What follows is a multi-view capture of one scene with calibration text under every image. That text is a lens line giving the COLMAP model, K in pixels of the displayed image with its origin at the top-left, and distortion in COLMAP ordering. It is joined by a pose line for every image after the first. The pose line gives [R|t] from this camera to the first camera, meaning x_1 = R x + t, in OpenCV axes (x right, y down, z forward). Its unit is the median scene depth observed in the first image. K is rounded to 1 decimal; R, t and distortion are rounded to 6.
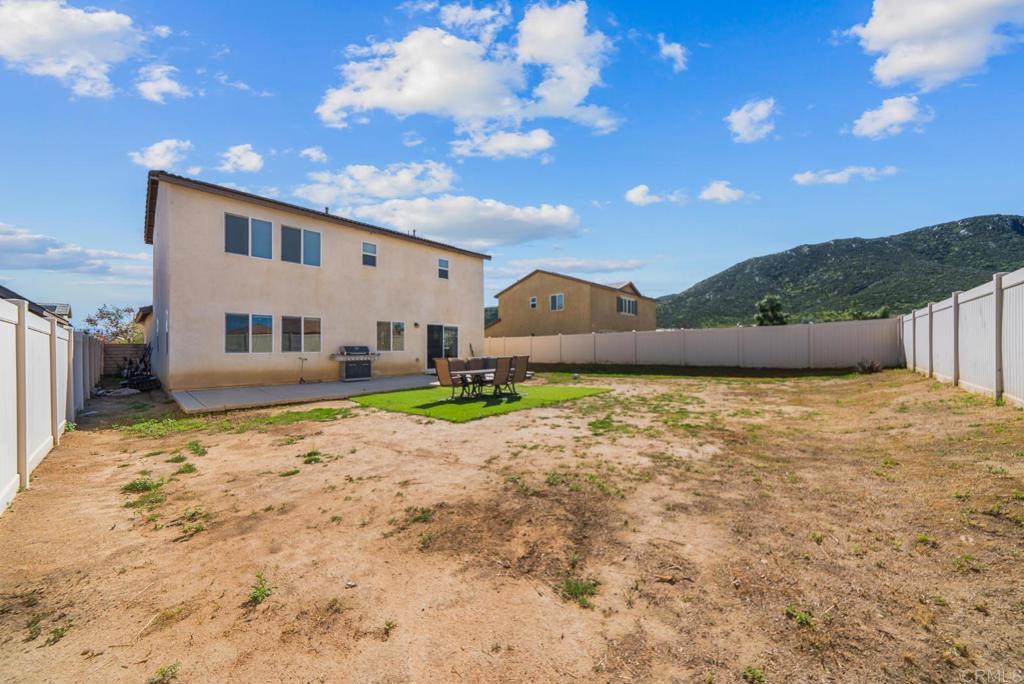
lens RADIAL K [[355.0, 0, 514.6], [0, 355.0, 346.2], [0, 0, 1]] dist [-0.000491, -0.000198]
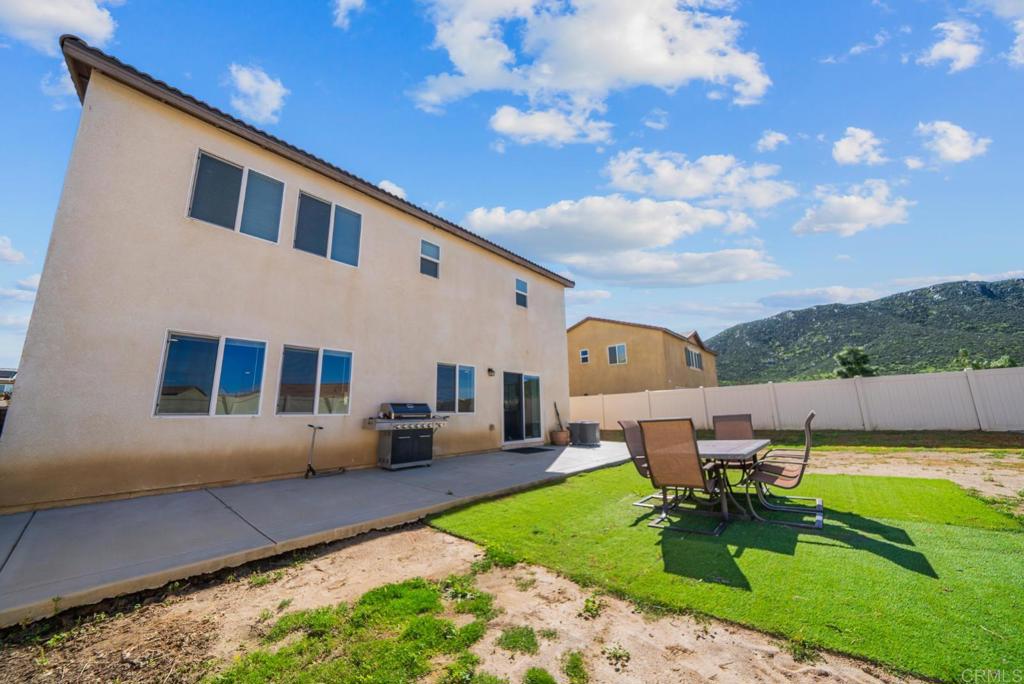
lens RADIAL K [[355.0, 0, 513.8], [0, 355.0, 346.1], [0, 0, 1]] dist [-0.000491, -0.000198]
pose [[0.999831, -0.013048, 0.012985, -0.277705], [0.015266, 0.981904, -0.188764, 0.018952], [-0.010287, 0.188931, 0.981937, 0.413942]]
